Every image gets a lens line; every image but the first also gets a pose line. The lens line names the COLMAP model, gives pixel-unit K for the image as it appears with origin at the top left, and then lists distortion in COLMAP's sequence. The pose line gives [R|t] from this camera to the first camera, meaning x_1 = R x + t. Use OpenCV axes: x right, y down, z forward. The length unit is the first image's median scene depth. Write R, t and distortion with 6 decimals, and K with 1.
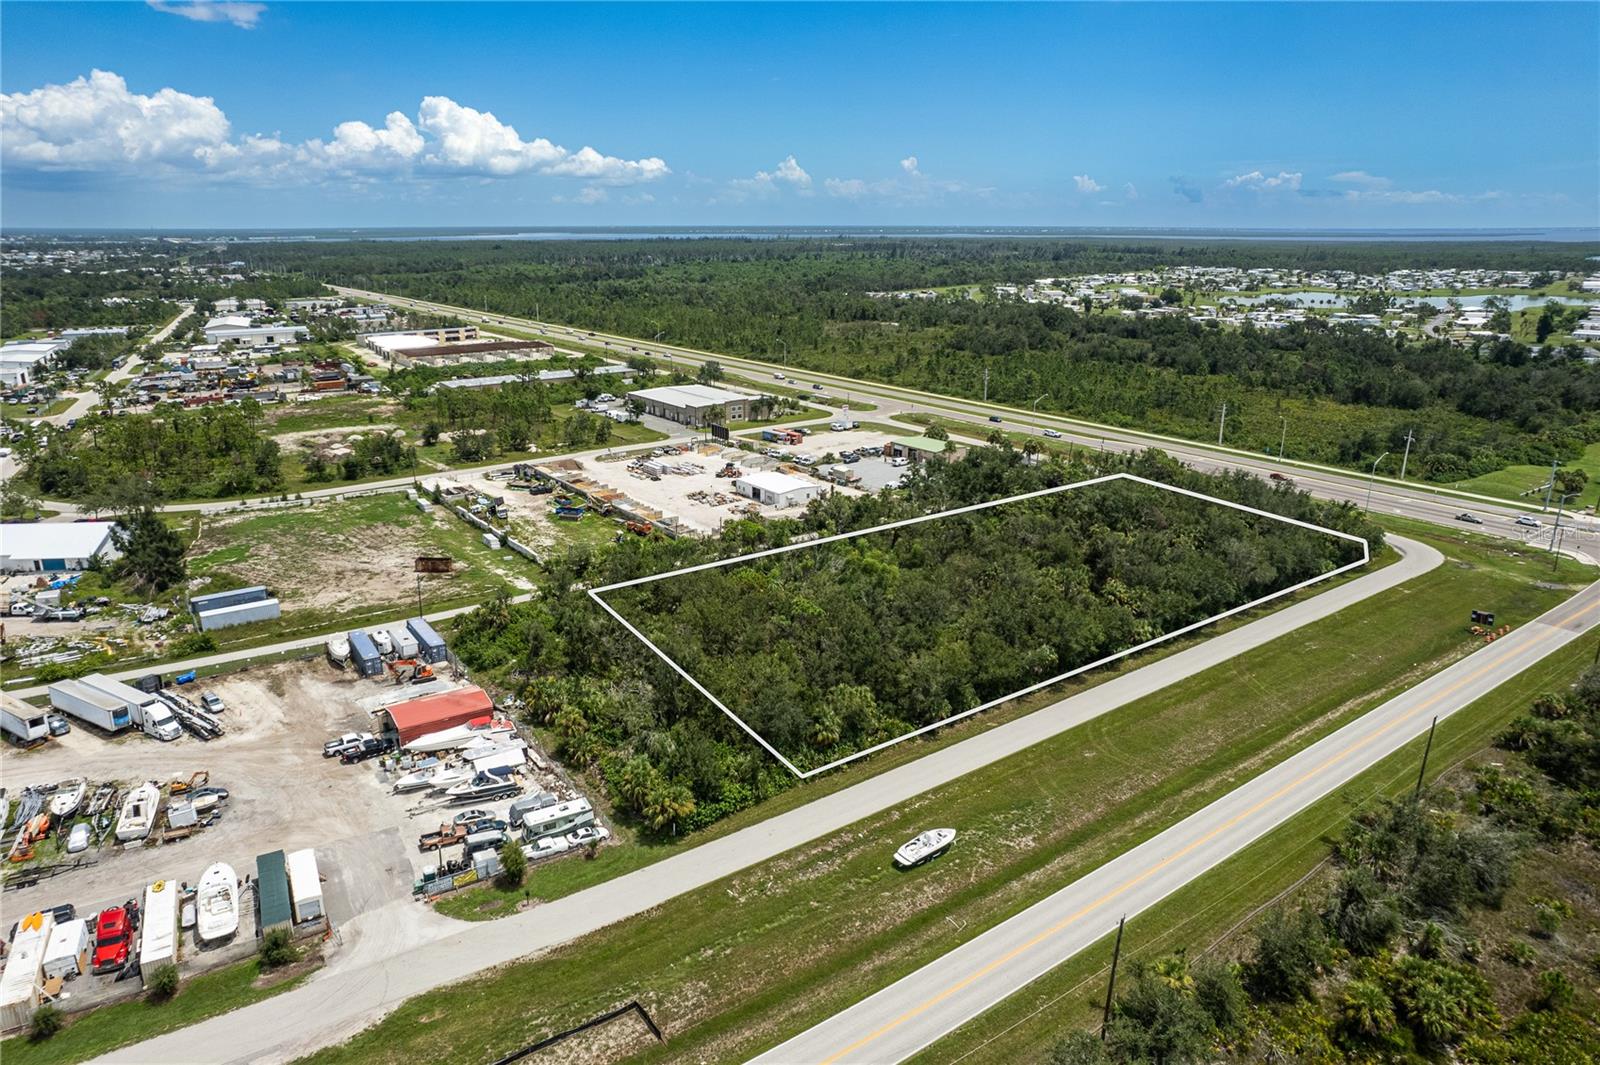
lens RADIAL K [[1027.2, 0, 773.0], [0, 1027.2, 531.4], [0, 0, 1]] dist [-0.069150, 0.078853]
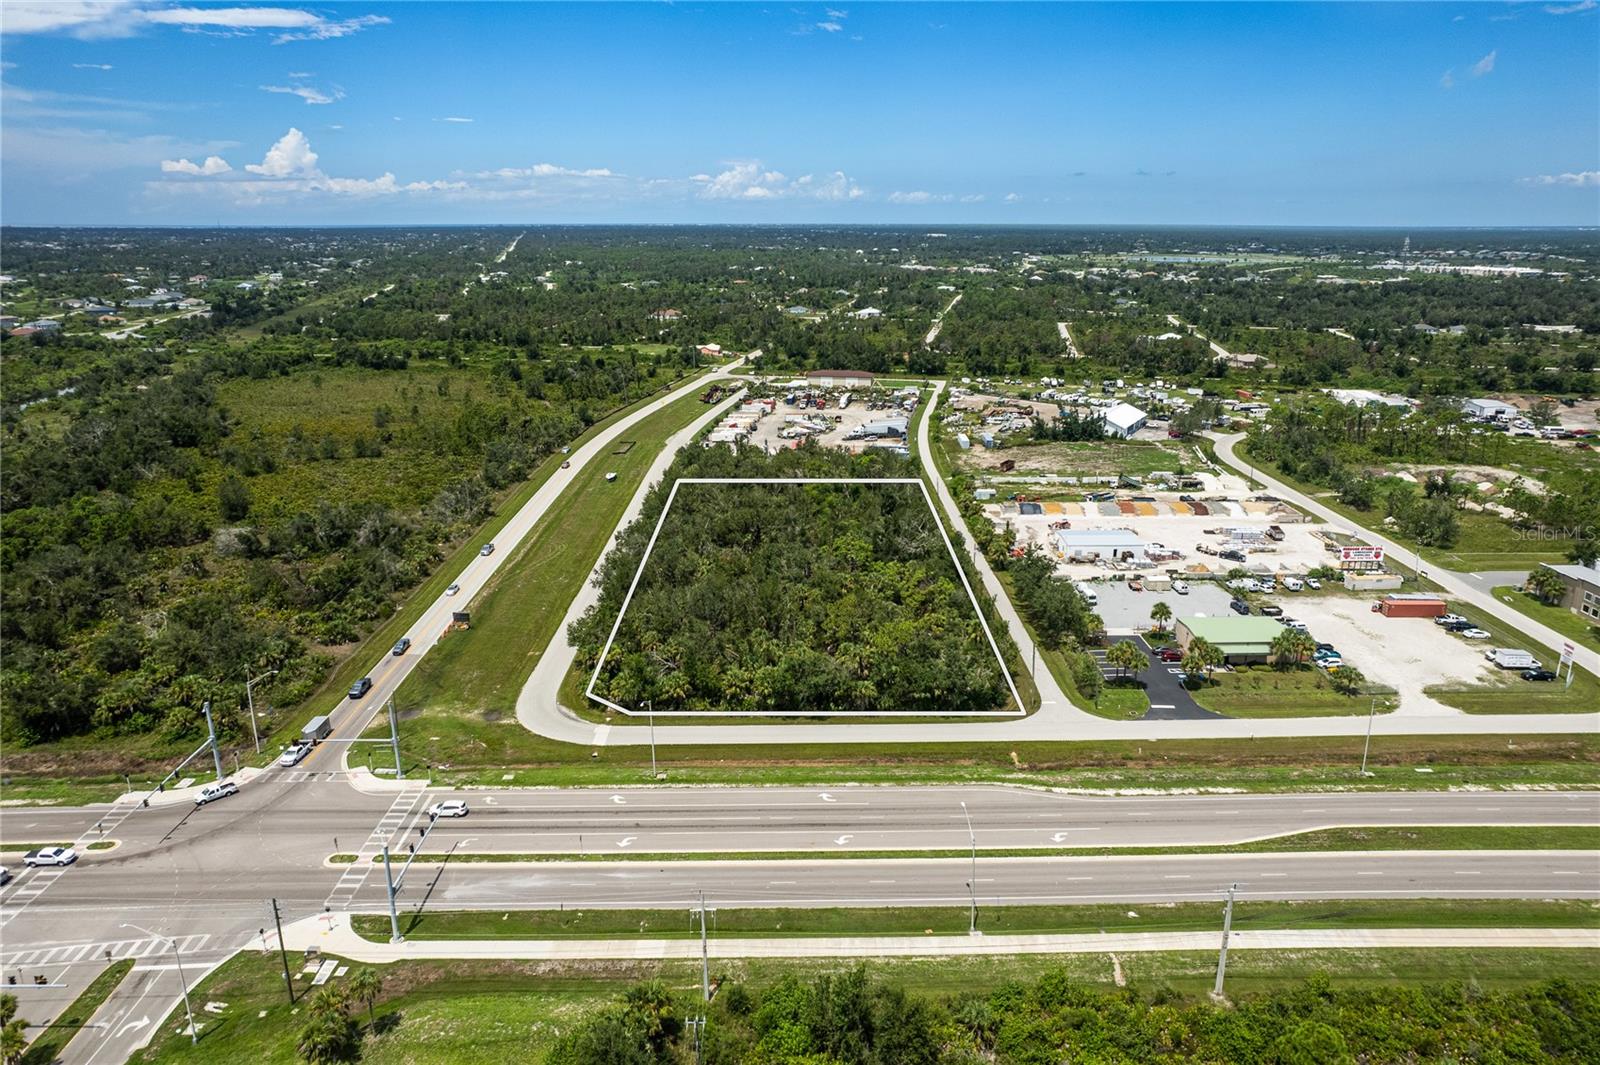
lens RADIAL K [[1044.7, 0, 817.4], [0, 1044.7, 531.4], [0, 0, 1]] dist [-0.054950, 0.056027]
pose [[-0.576164, 0.235667, -0.782622, 1.280235], [-0.237654, 0.867853, 0.436292, -0.577337], [0.782020, 0.437369, -0.444019, 1.681298]]
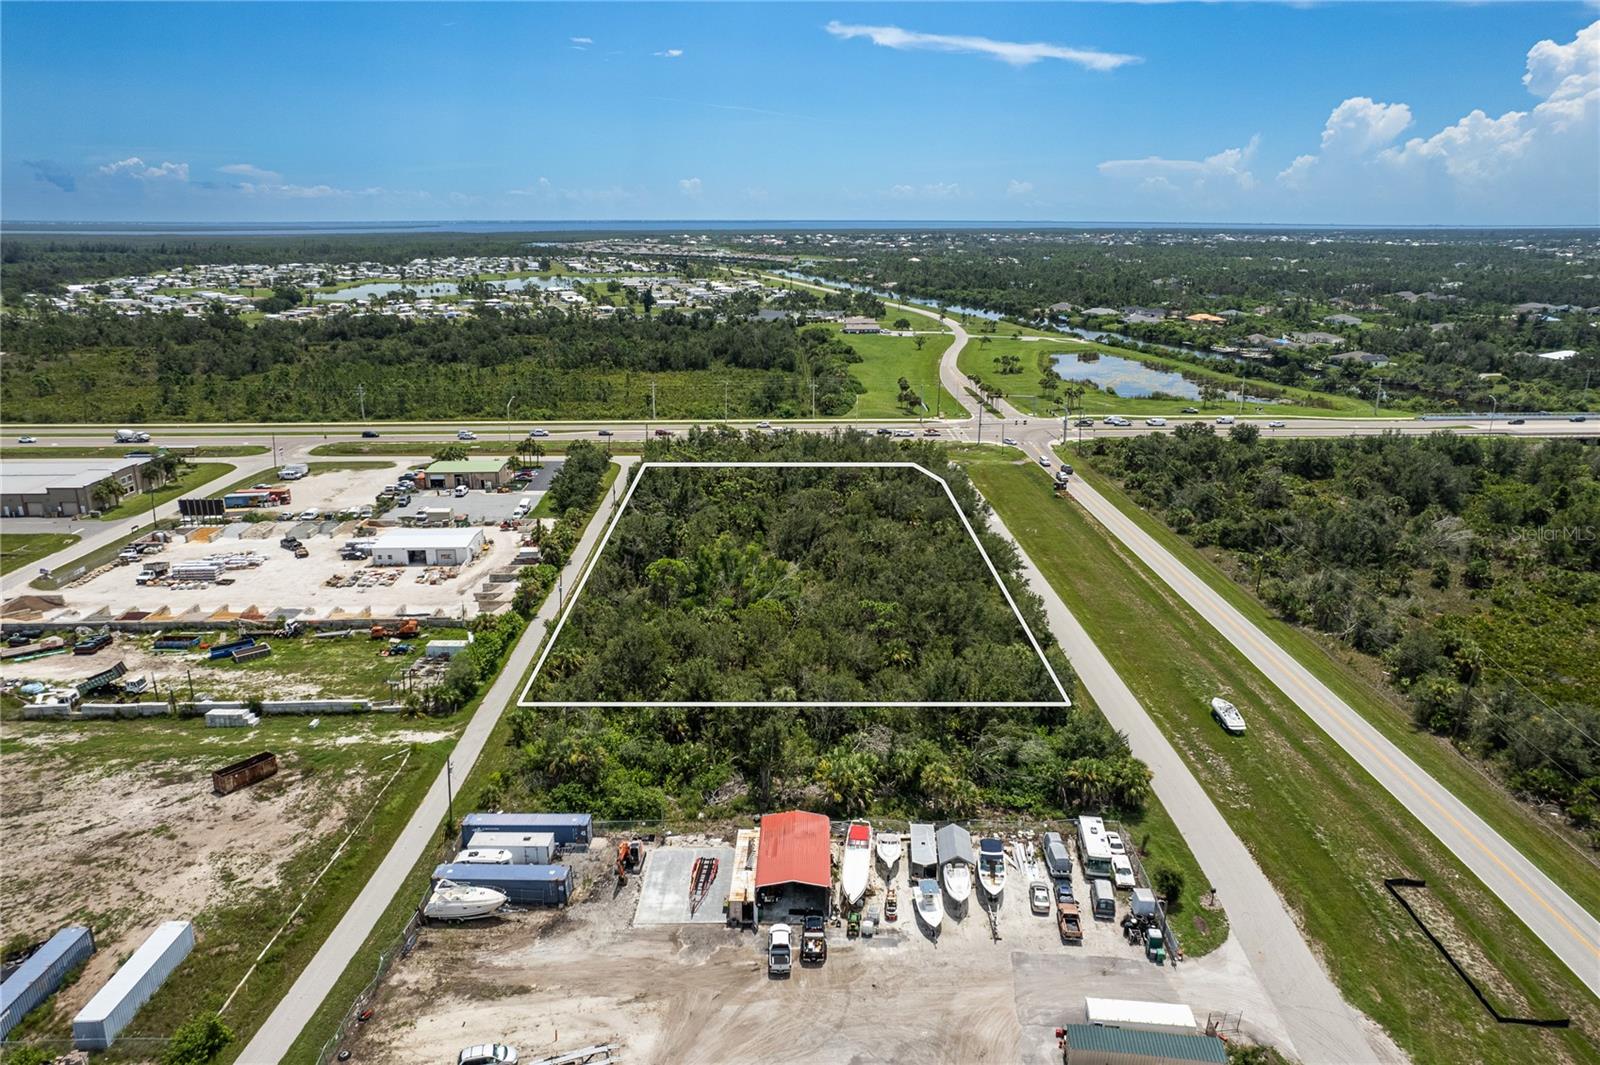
lens RADIAL K [[1044.7, 0, 817.4], [0, 1044.7, 531.4], [0, 0, 1]] dist [-0.054950, 0.056027]
pose [[0.554432, -0.238253, 0.797396, -0.653647], [0.237625, 0.963578, 0.122685, -0.110154], [-0.797584, 0.121461, 0.590853, 0.372415]]
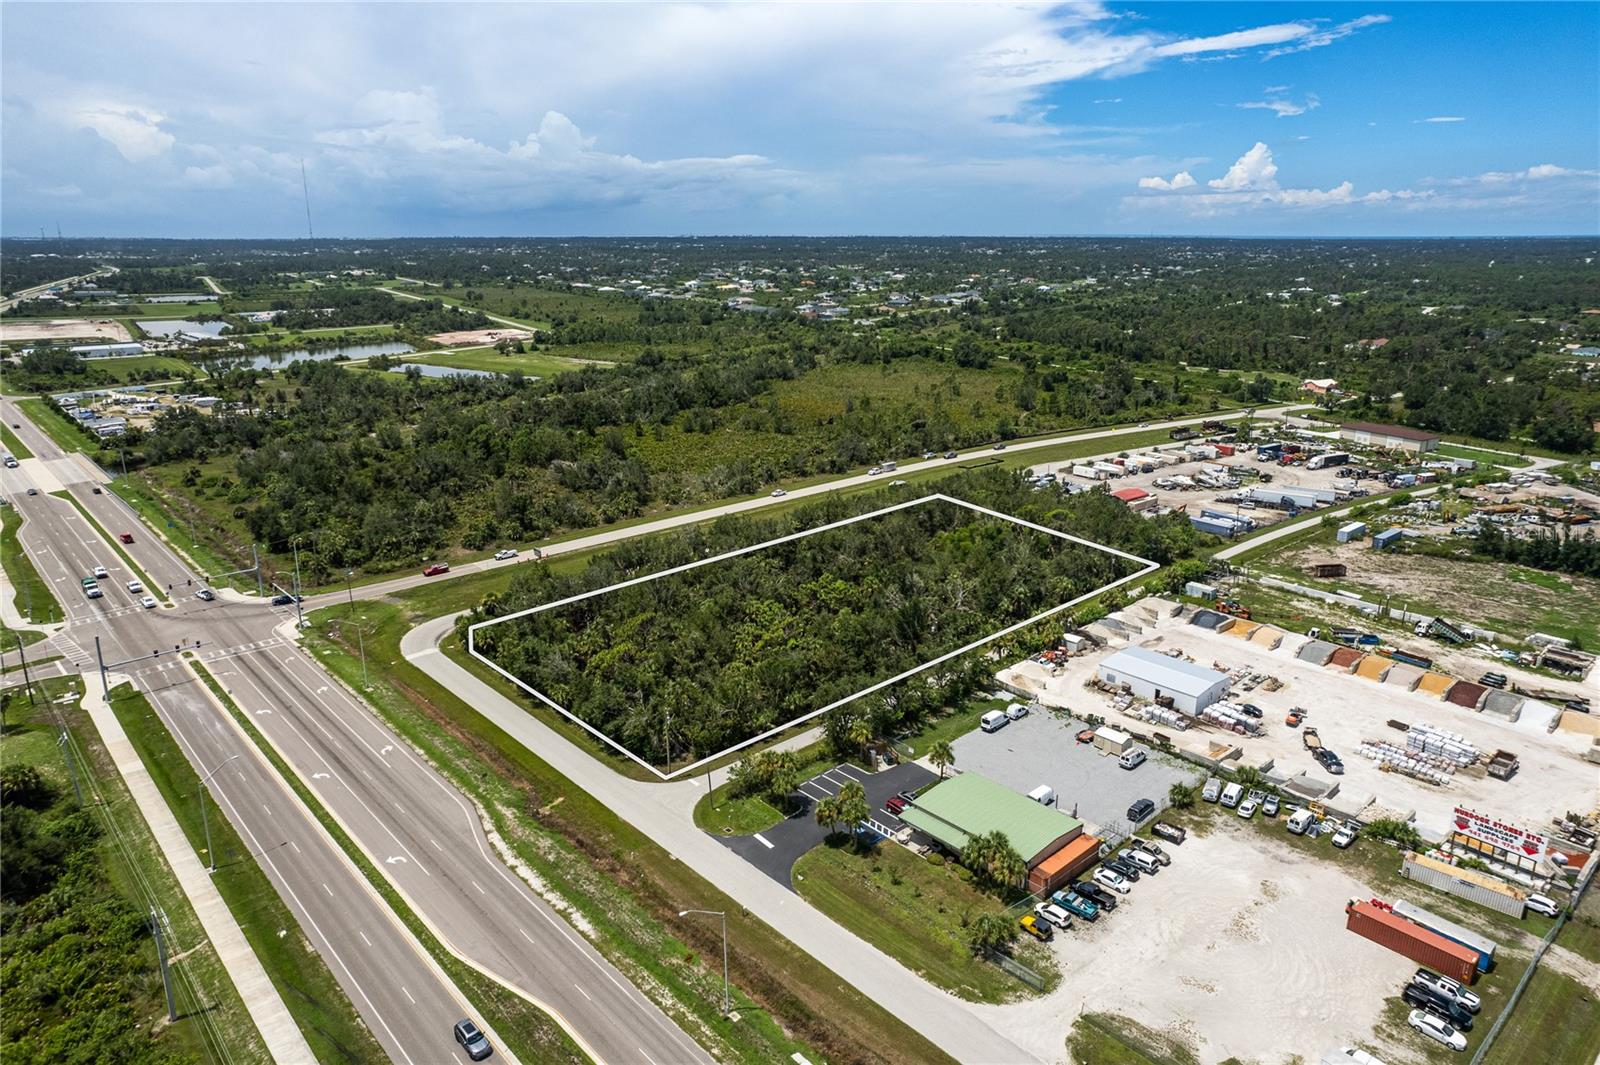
lens RADIAL K [[1027.2, 0, 773.0], [0, 1027.2, 531.4], [0, 0, 1]] dist [-0.069150, 0.078853]
pose [[-0.995450, 0.029115, -0.090731, 0.460554], [-0.025628, 0.835287, 0.549216, -0.696953], [0.091777, 0.549042, -0.830740, 2.067302]]
